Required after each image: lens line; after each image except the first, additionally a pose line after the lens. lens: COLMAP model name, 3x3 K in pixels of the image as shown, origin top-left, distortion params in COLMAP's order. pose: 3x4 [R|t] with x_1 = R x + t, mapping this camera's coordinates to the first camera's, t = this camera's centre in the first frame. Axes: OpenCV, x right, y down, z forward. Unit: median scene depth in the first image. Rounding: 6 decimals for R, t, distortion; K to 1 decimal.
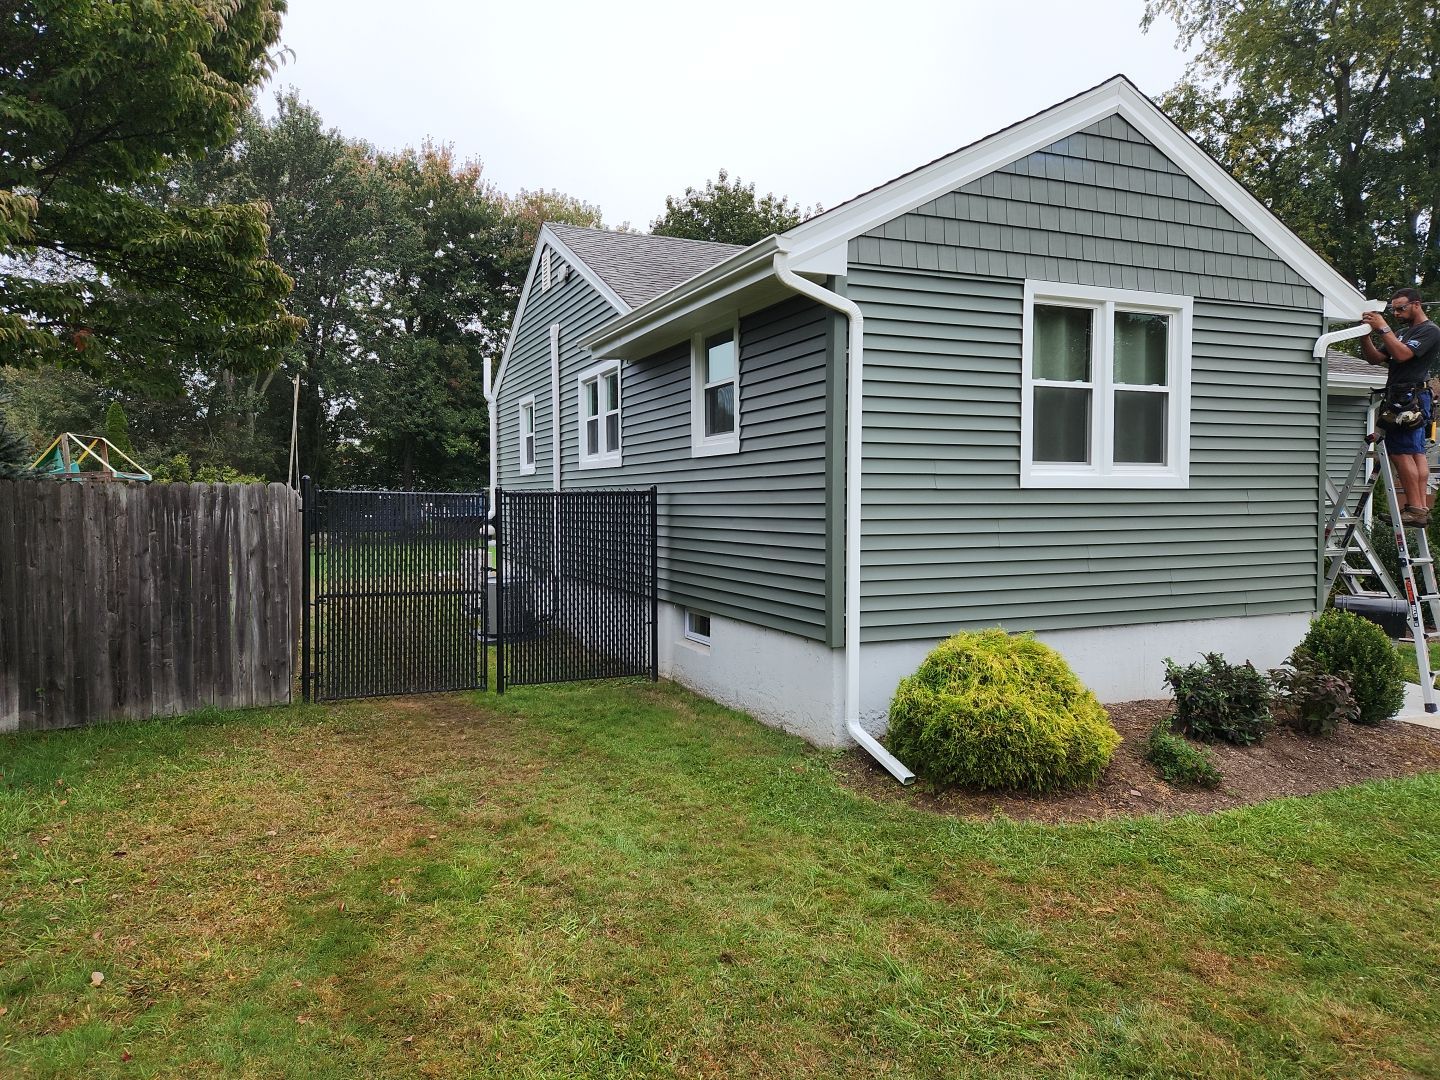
lens RADIAL K [[958.9, 0, 712.1], [0, 958.9, 525.7], [0, 0, 1]] dist [0.100847, -0.086566]
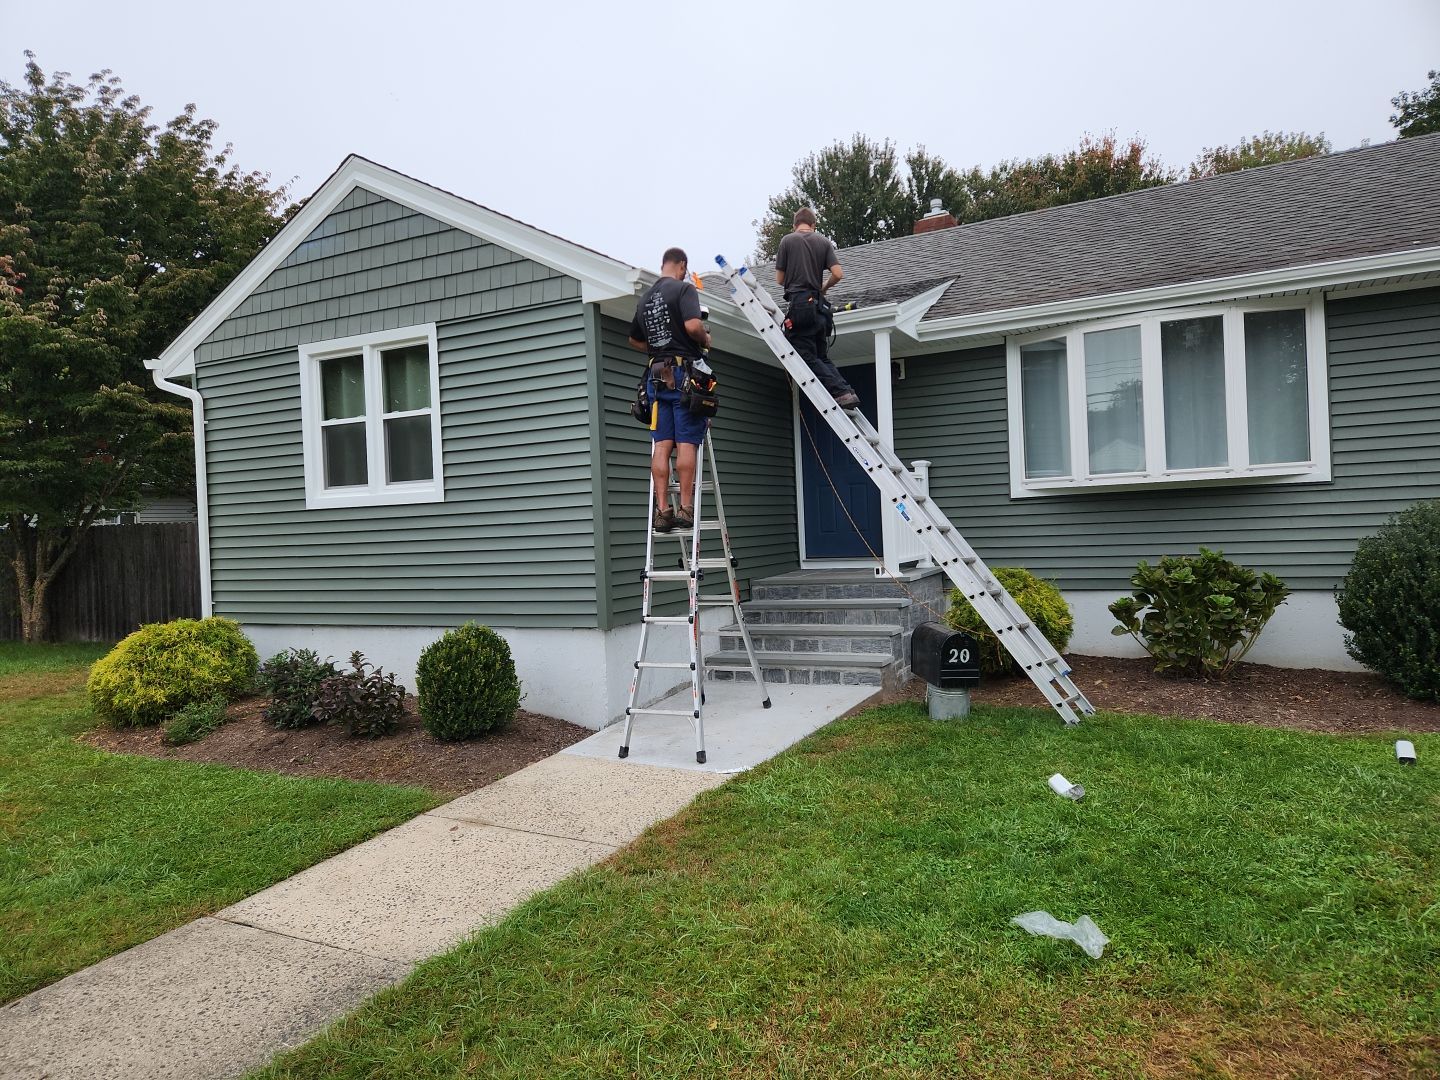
lens RADIAL K [[958.9, 0, 712.1], [0, 958.9, 525.7], [0, 0, 1]] dist [0.100847, -0.086566]
pose [[0.609926, -0.021598, -0.792164, 1.558784], [0.019186, 0.999738, -0.012486, 0.006992], [0.792226, -0.007583, 0.610180, 0.613329]]
